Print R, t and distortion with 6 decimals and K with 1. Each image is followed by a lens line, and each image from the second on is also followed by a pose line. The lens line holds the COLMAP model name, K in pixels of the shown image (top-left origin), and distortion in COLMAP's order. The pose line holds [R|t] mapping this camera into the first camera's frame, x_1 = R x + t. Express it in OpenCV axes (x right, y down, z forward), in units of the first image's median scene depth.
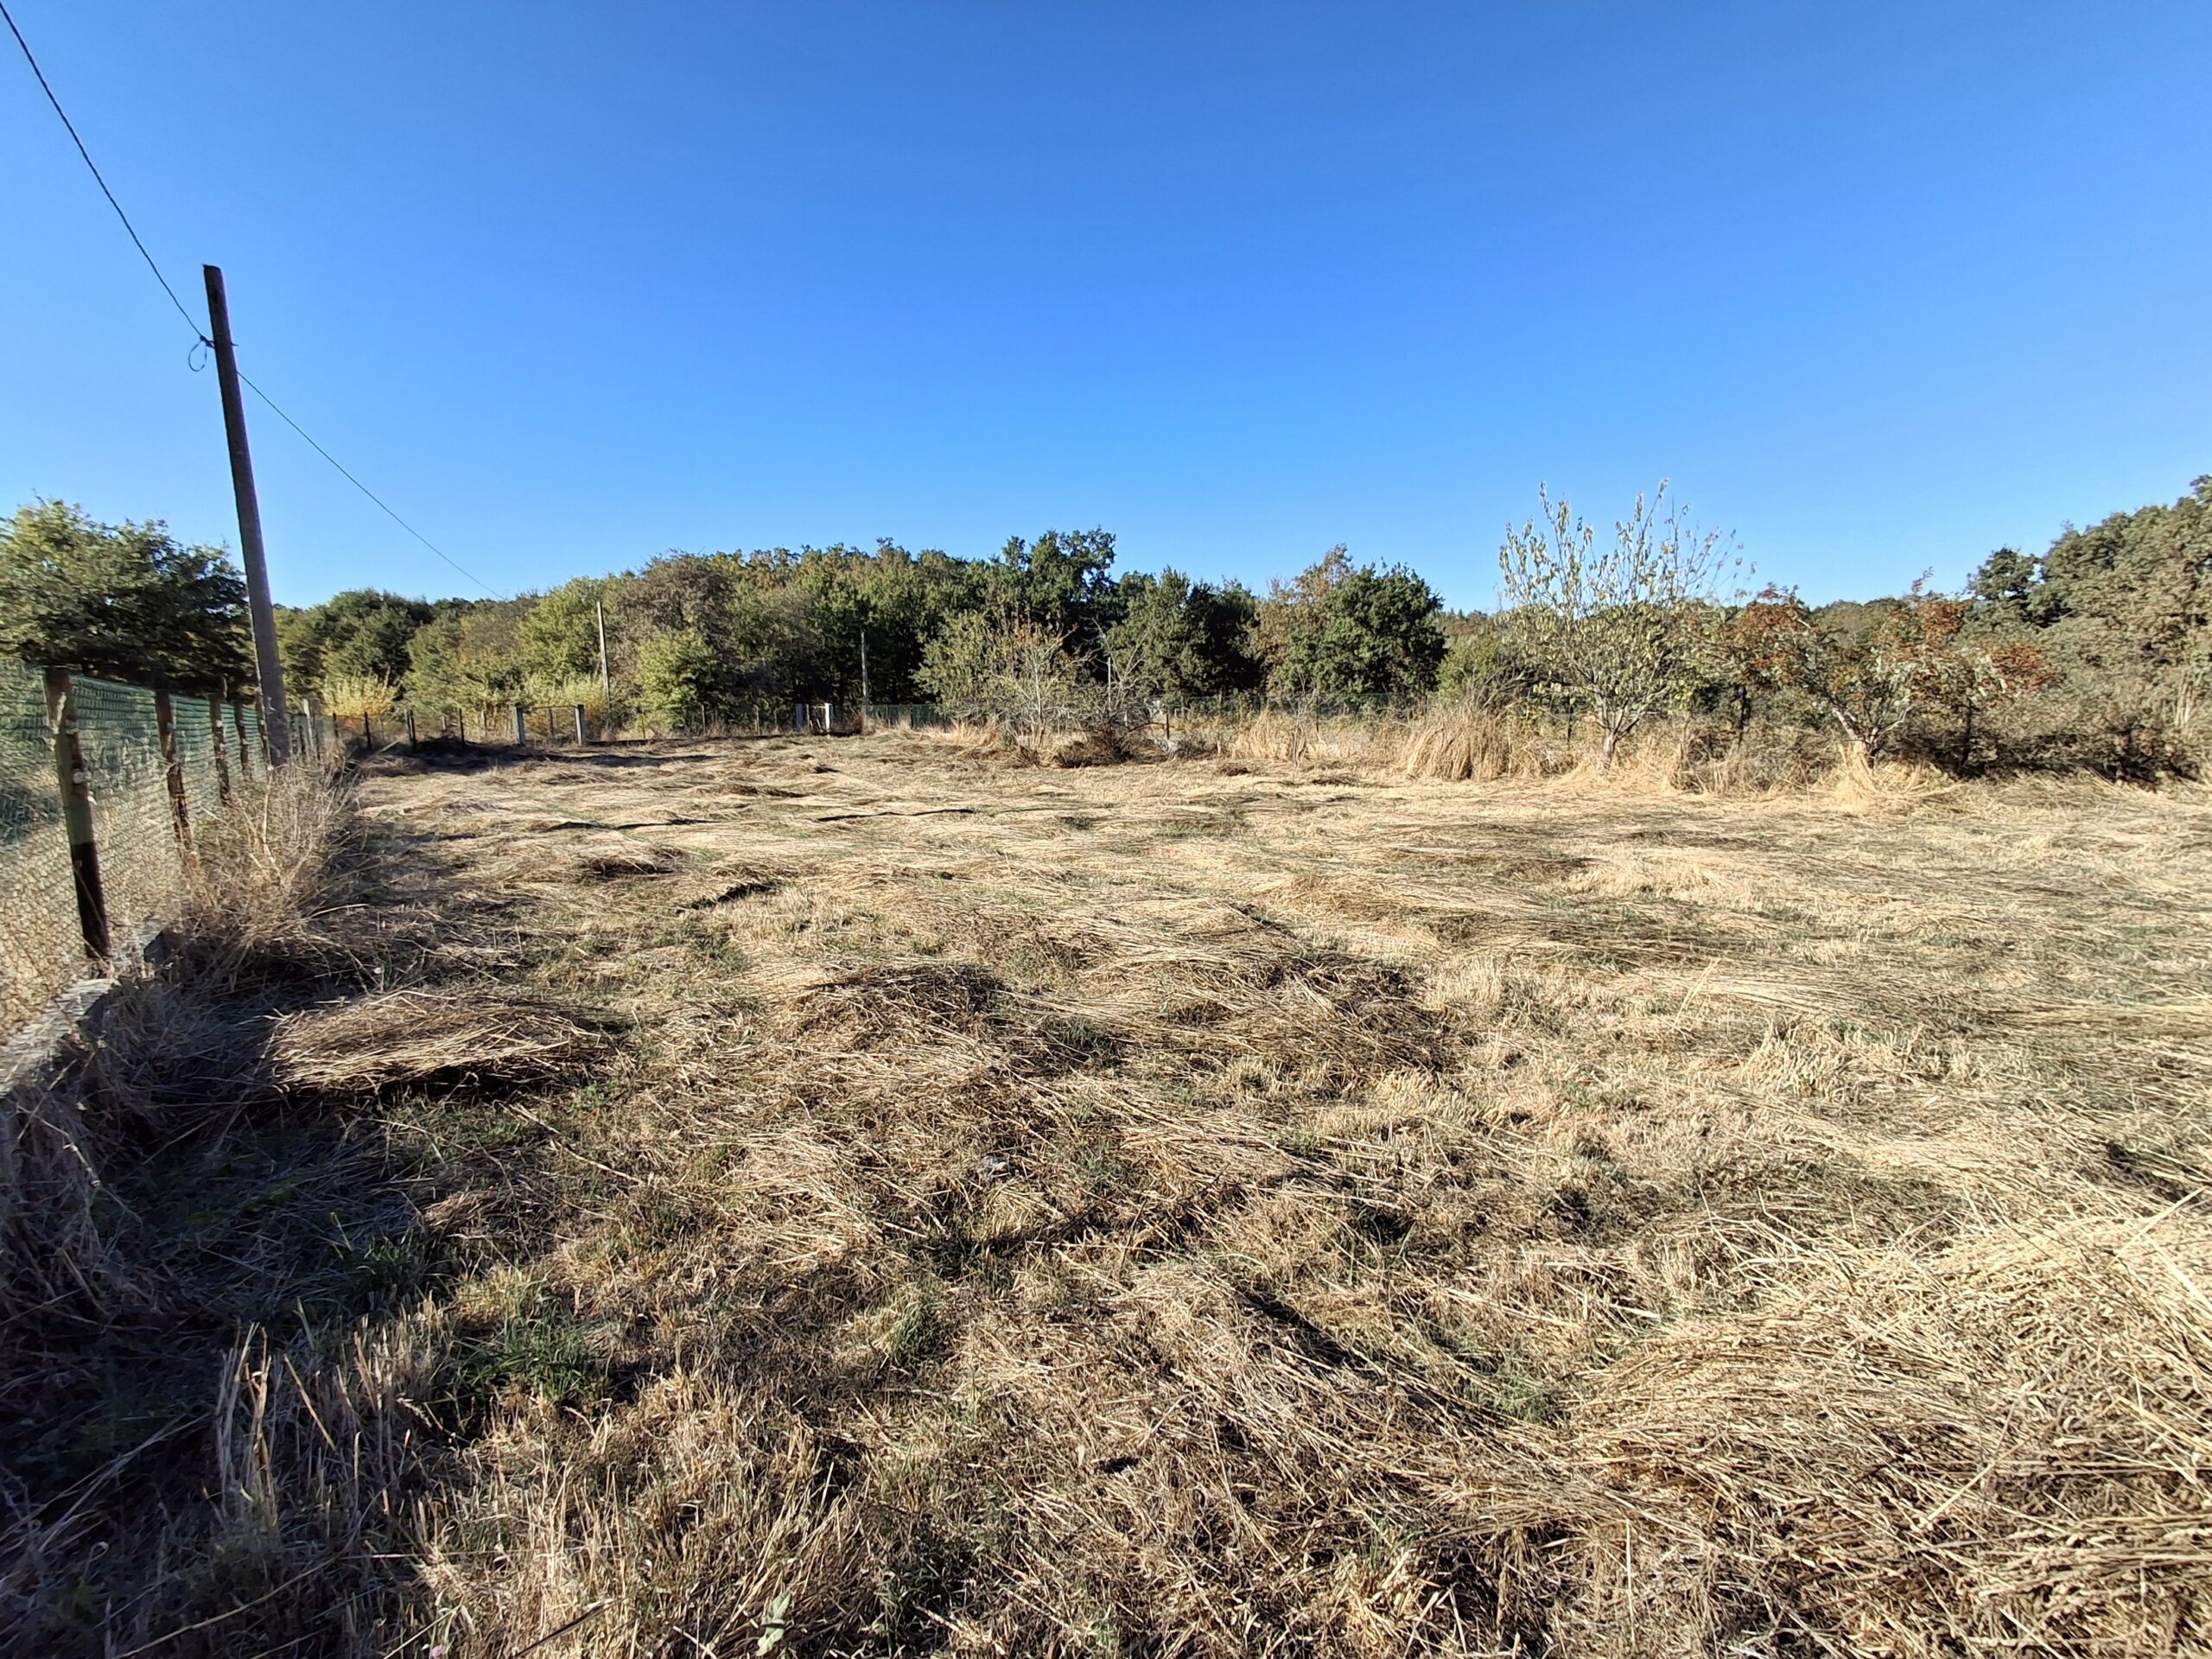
lens RADIAL K [[1015.3, 0, 1092.1], [0, 1015.3, 837.2], [0, 0, 1]] dist [0.001777, 0.006976]
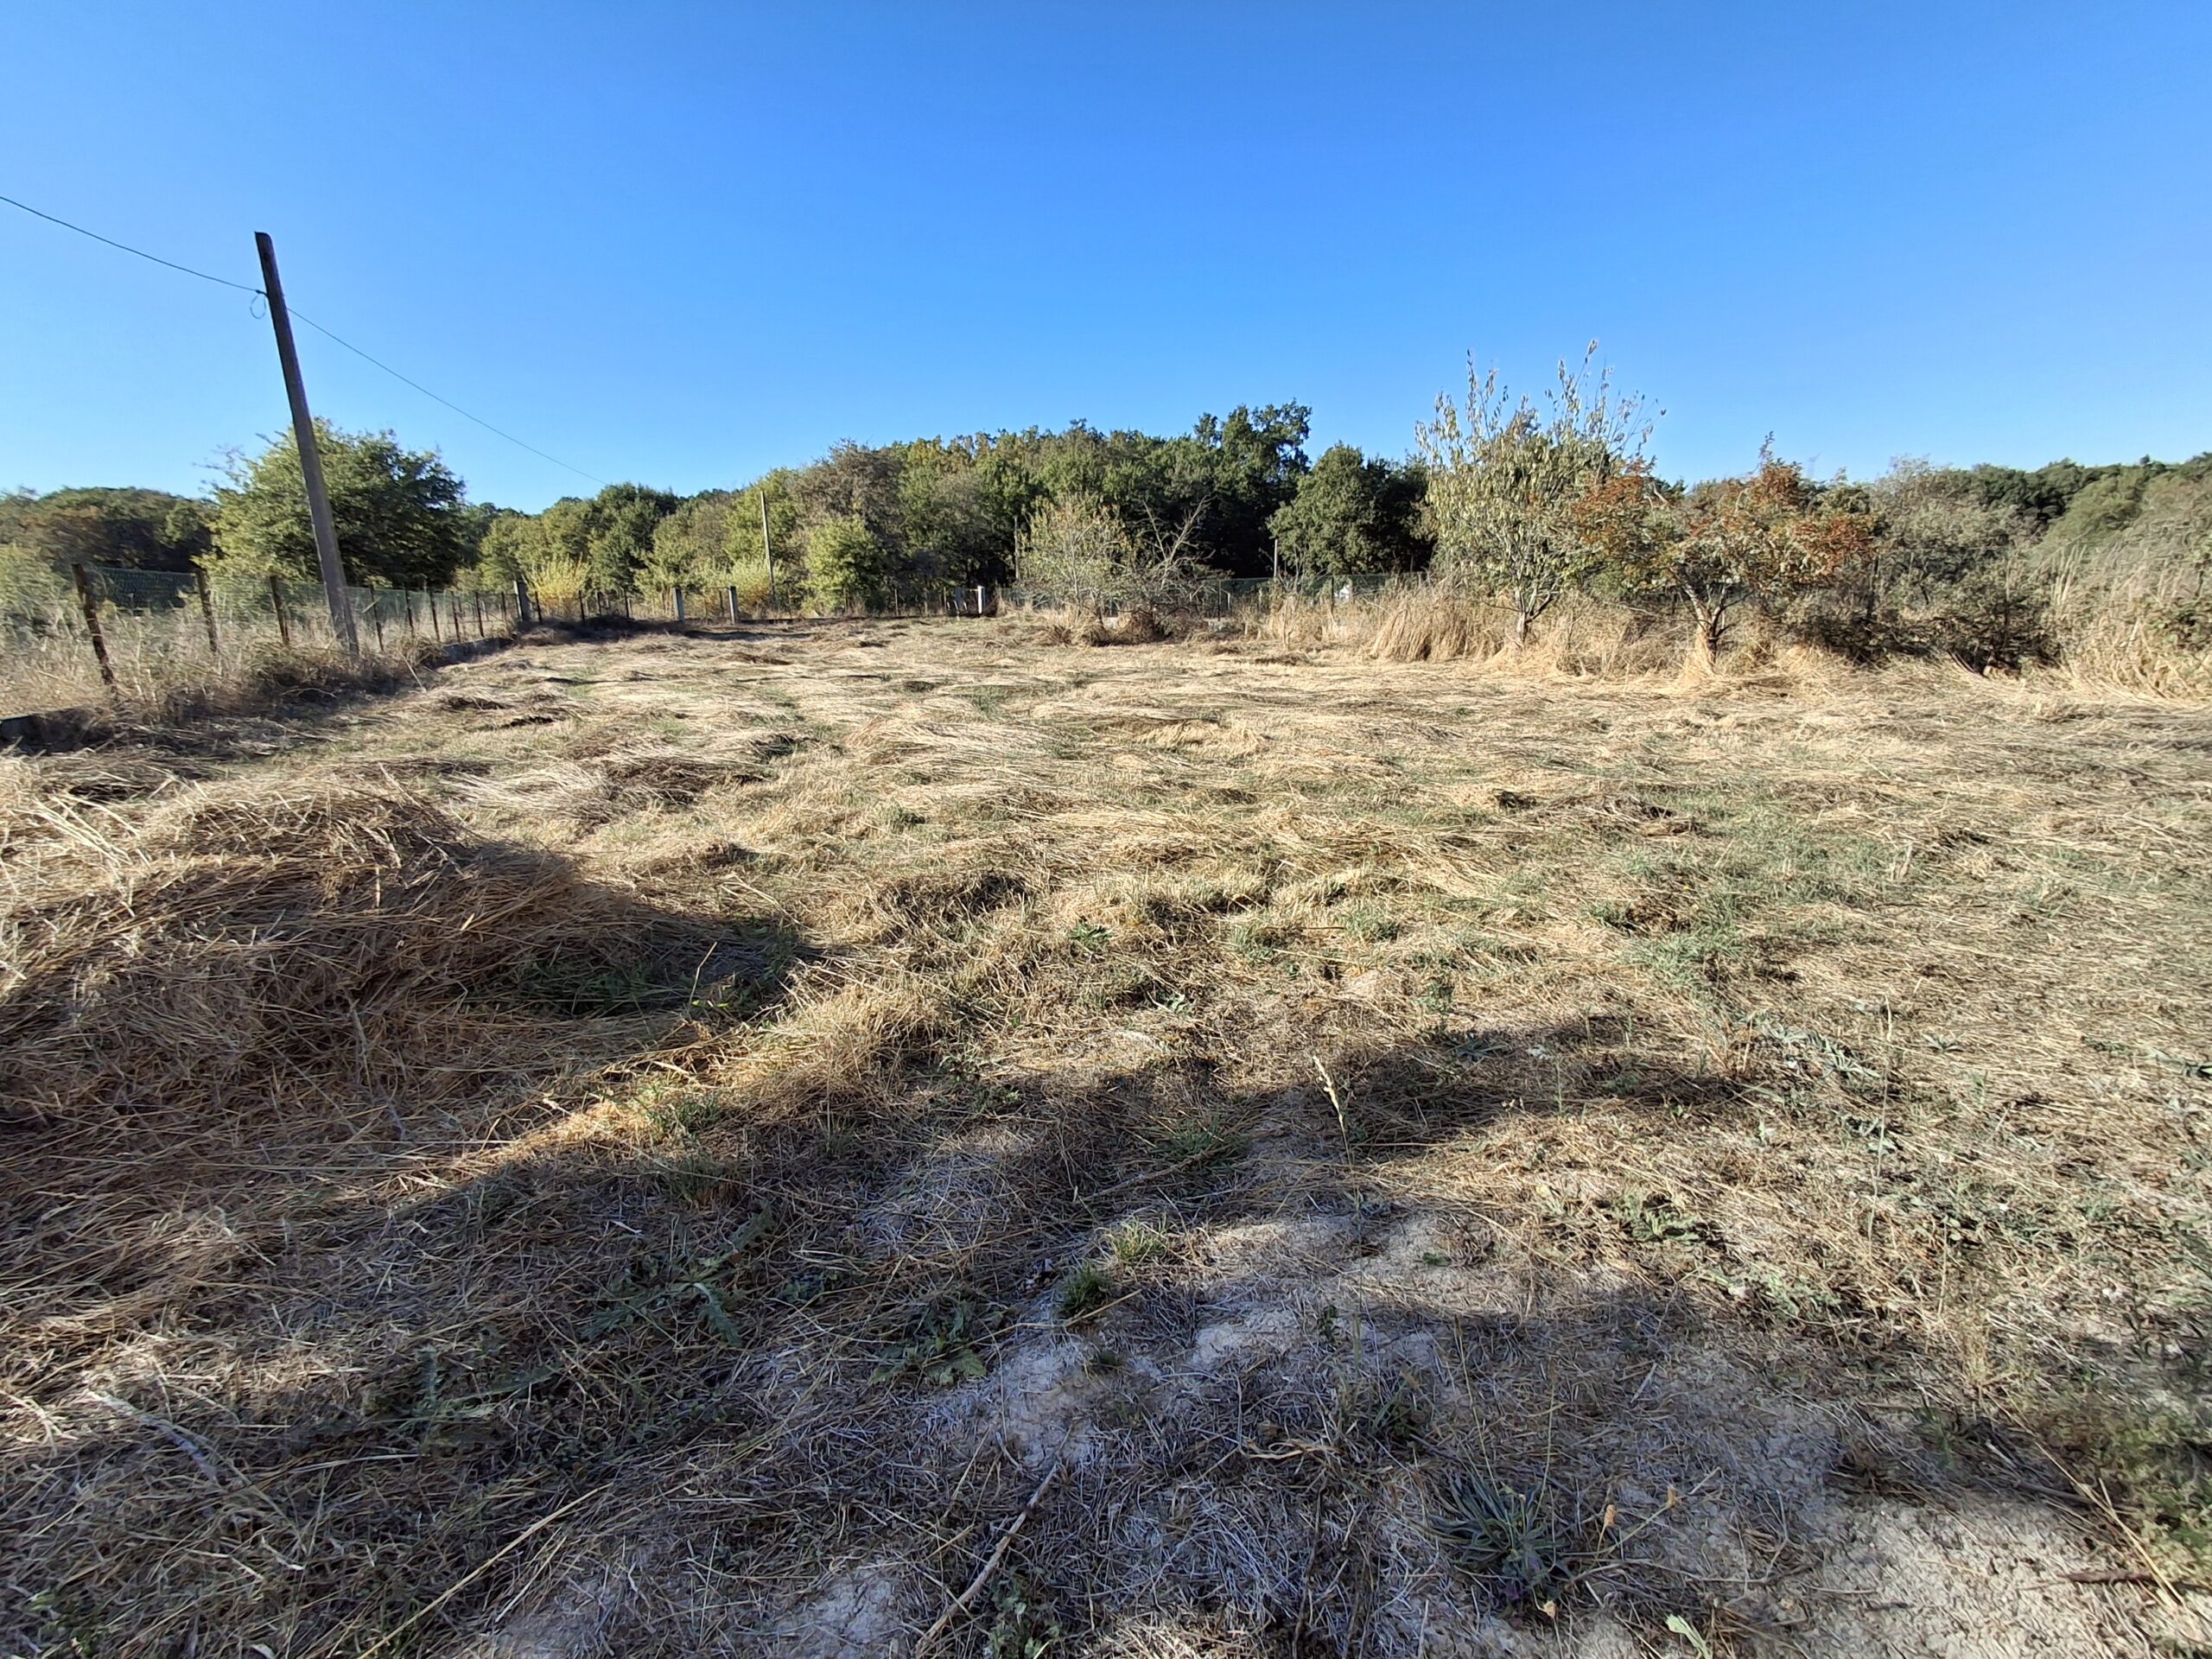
lens RADIAL K [[1019.5, 0, 1106.0], [0, 1019.5, 829.5], [0, 0, 1]] dist [-0.001127, -0.000034]
pose [[0.976623, 0.051646, -0.208664, 0.081101], [-0.030428, 0.994149, 0.103641, 0.003763], [0.212796, -0.094869, 0.972480, -0.014727]]
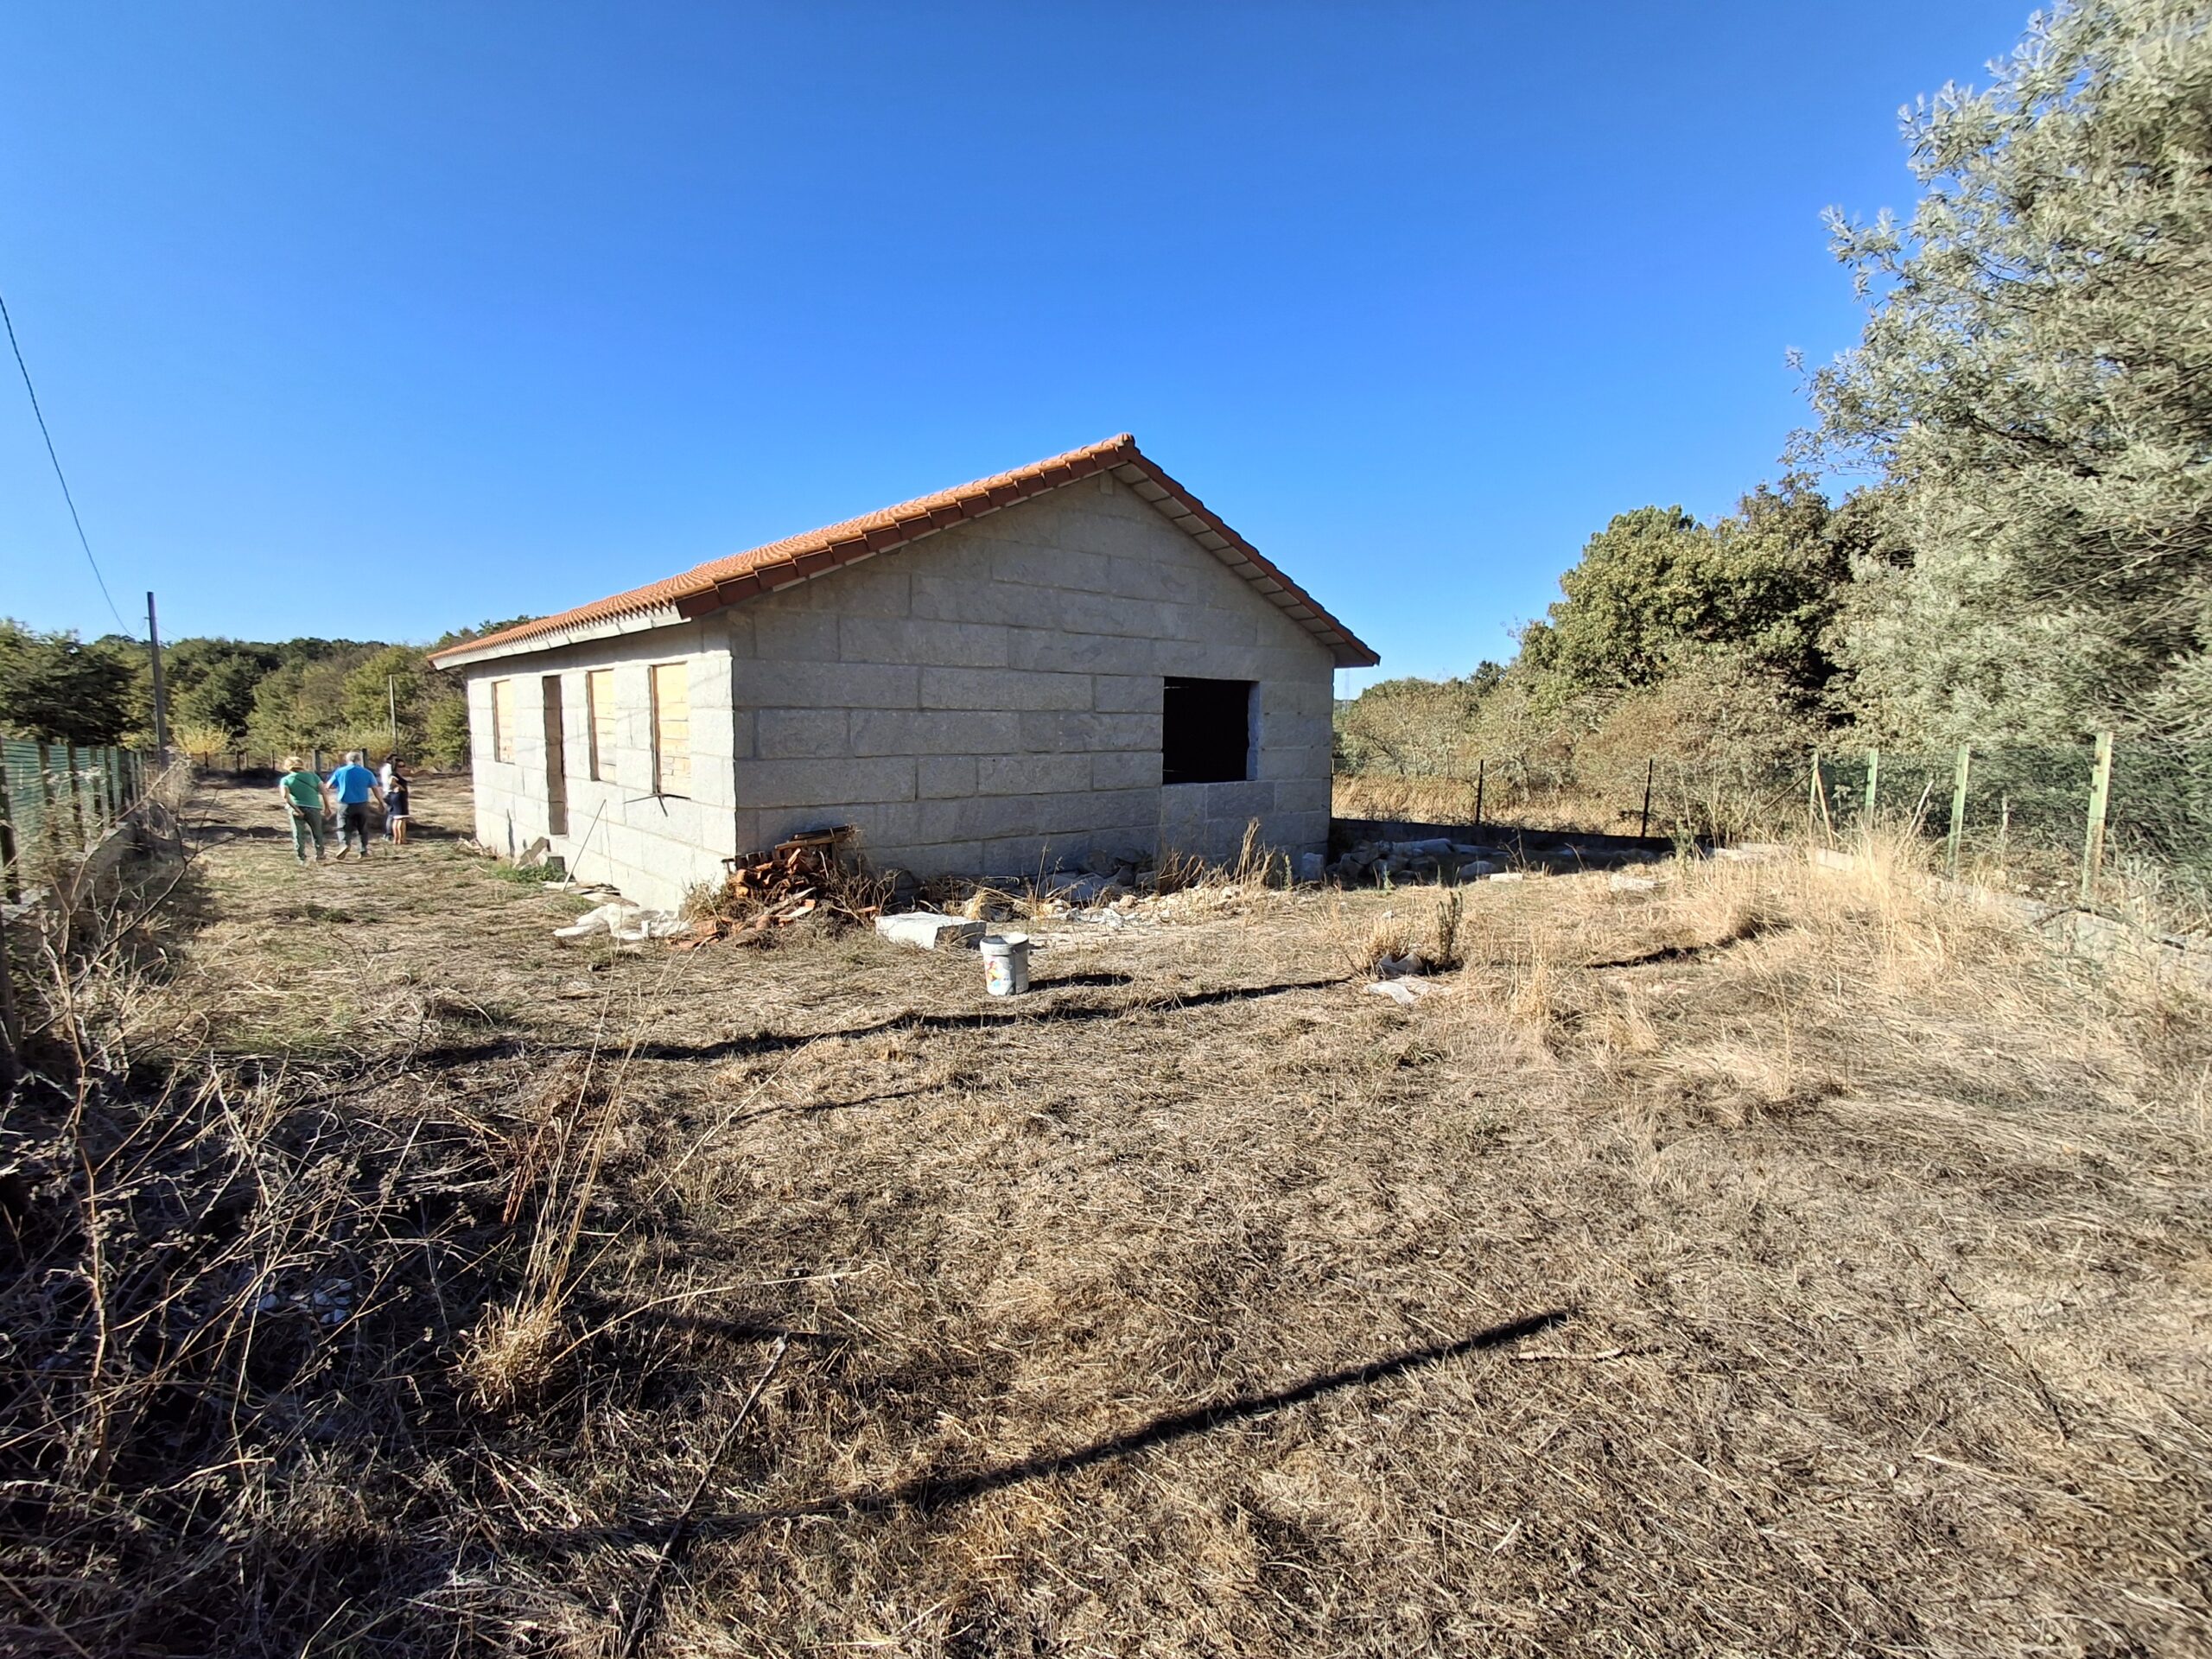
lens RADIAL K [[1015.3, 0, 1092.1], [0, 1015.3, 837.2], [0, 0, 1]] dist [0.001777, 0.006976]
pose [[0.995494, 0.018834, 0.092933, 0.235256], [-0.014249, 0.998660, -0.049759, 0.032414], [-0.093746, 0.048210, 0.994428, -0.321851]]
